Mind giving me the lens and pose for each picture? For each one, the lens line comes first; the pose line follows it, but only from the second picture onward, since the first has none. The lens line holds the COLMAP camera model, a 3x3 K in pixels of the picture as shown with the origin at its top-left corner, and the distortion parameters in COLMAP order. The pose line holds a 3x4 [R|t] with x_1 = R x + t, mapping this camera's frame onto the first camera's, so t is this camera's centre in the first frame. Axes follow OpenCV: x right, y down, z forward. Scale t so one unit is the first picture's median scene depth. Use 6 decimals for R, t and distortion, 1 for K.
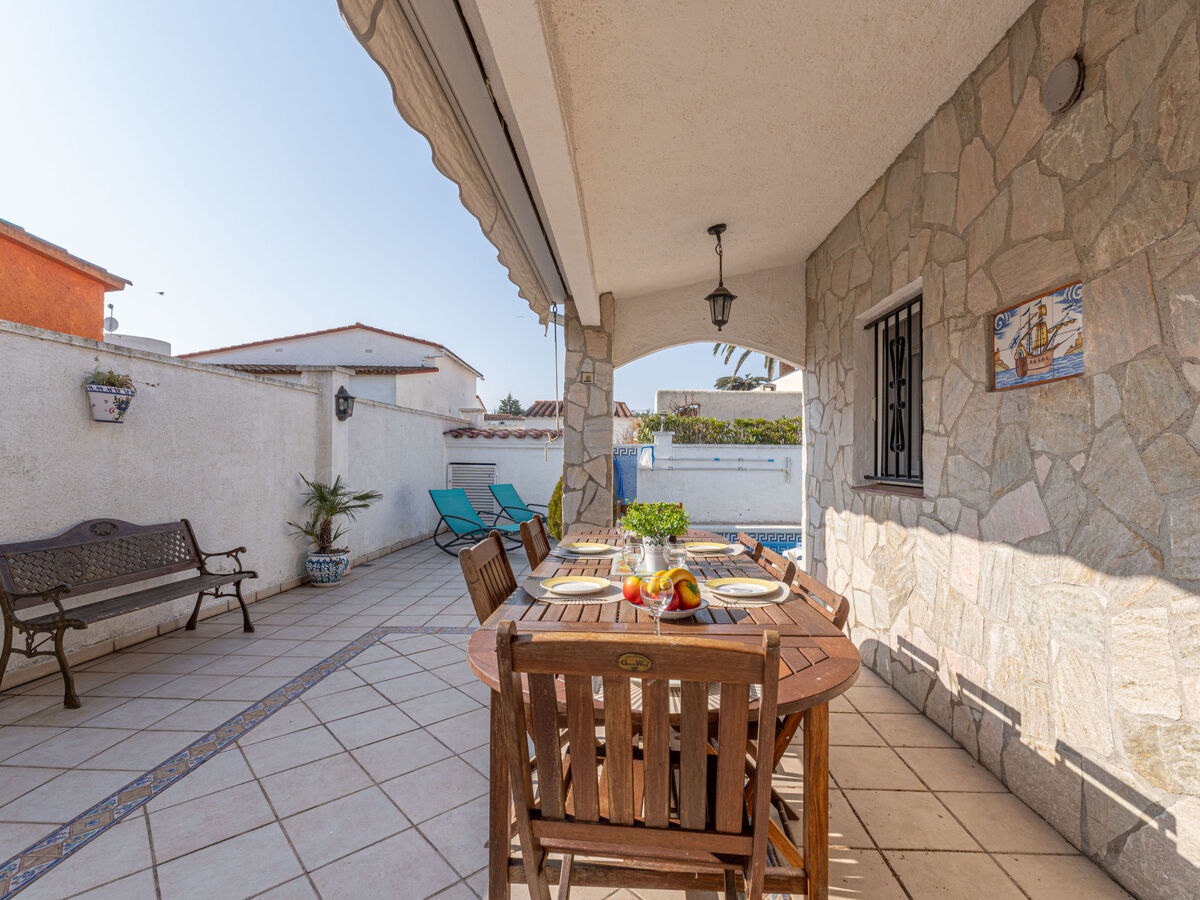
lens RADIAL K [[567.7, 0, 604.3], [0, 567.7, 456.6], [0, 0, 1]] dist [-0.006728, -0.000165]
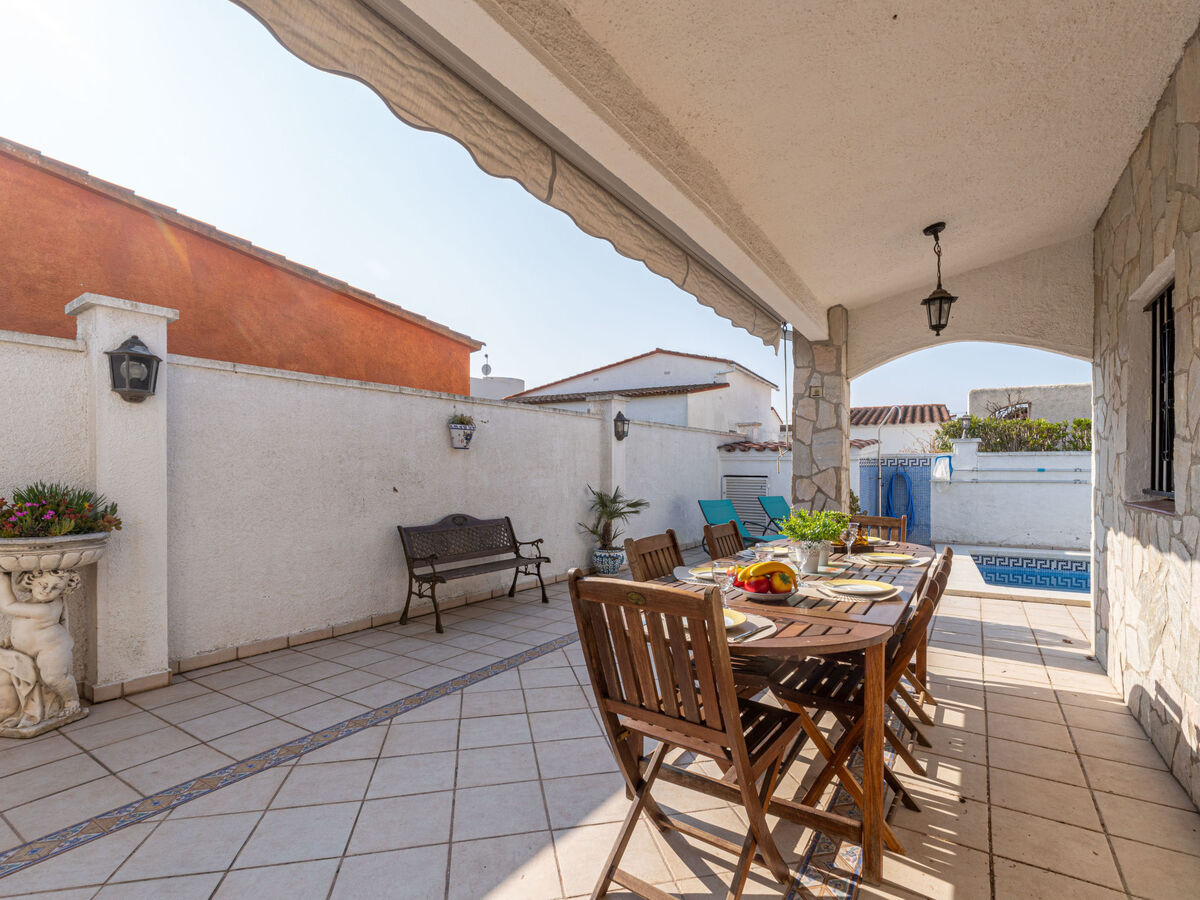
lens RADIAL K [[576.4, 0, 604.0], [0, 576.4, 476.8], [0, 0, 1]] dist [-0.004523, -0.000304]
pose [[0.864662, -0.002088, -0.502351, 0.200150], [0.008979, 0.999896, 0.011300, -0.001127], [0.502275, -0.014282, 0.864590, -0.116155]]
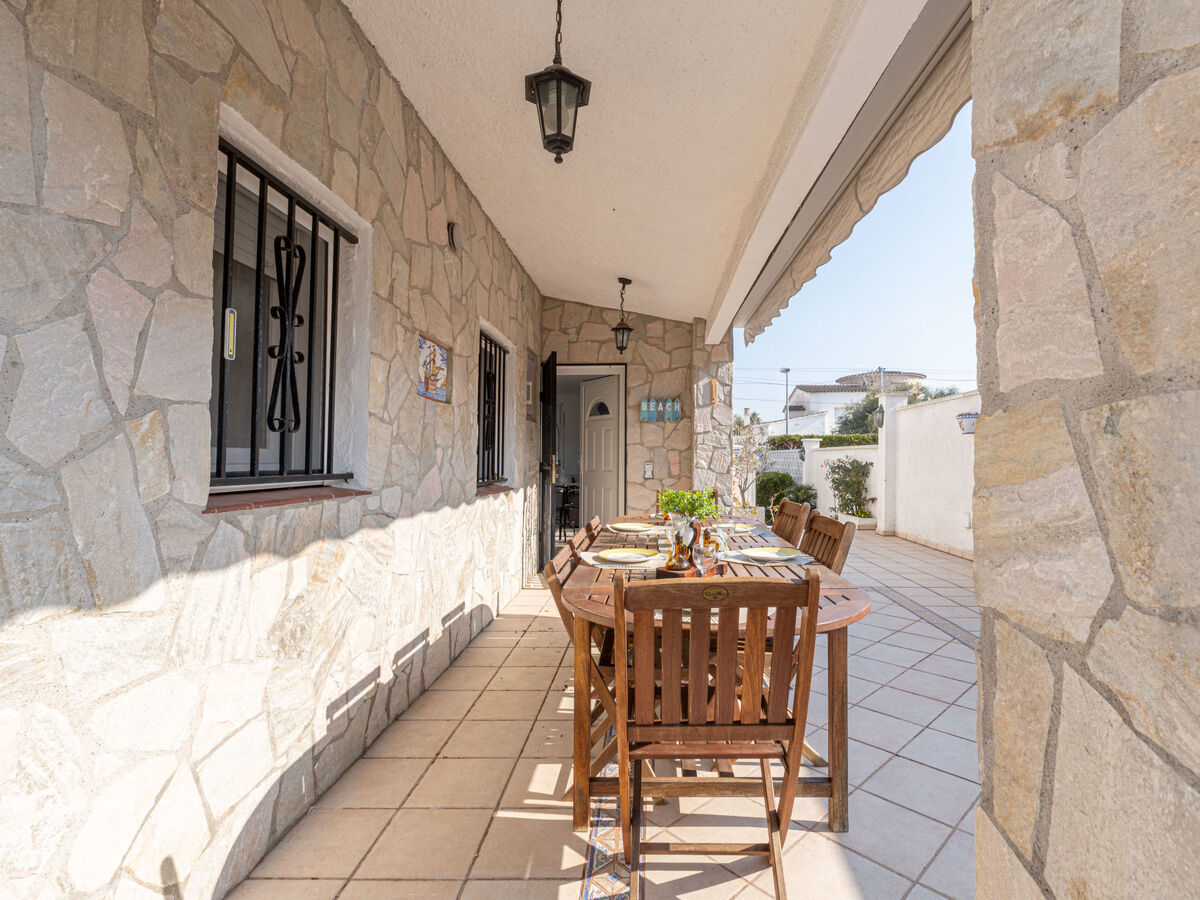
lens RADIAL K [[578.9, 0, 648.2], [0, 578.9, 427.0], [0, 0, 1]] dist [-0.027962, -0.000240]
pose [[-0.999076, -0.004347, -0.042758, 0.145904], [-0.001785, 0.998210, -0.059773, 0.019243], [0.042942, -0.059642, -0.997296, 1.422810]]
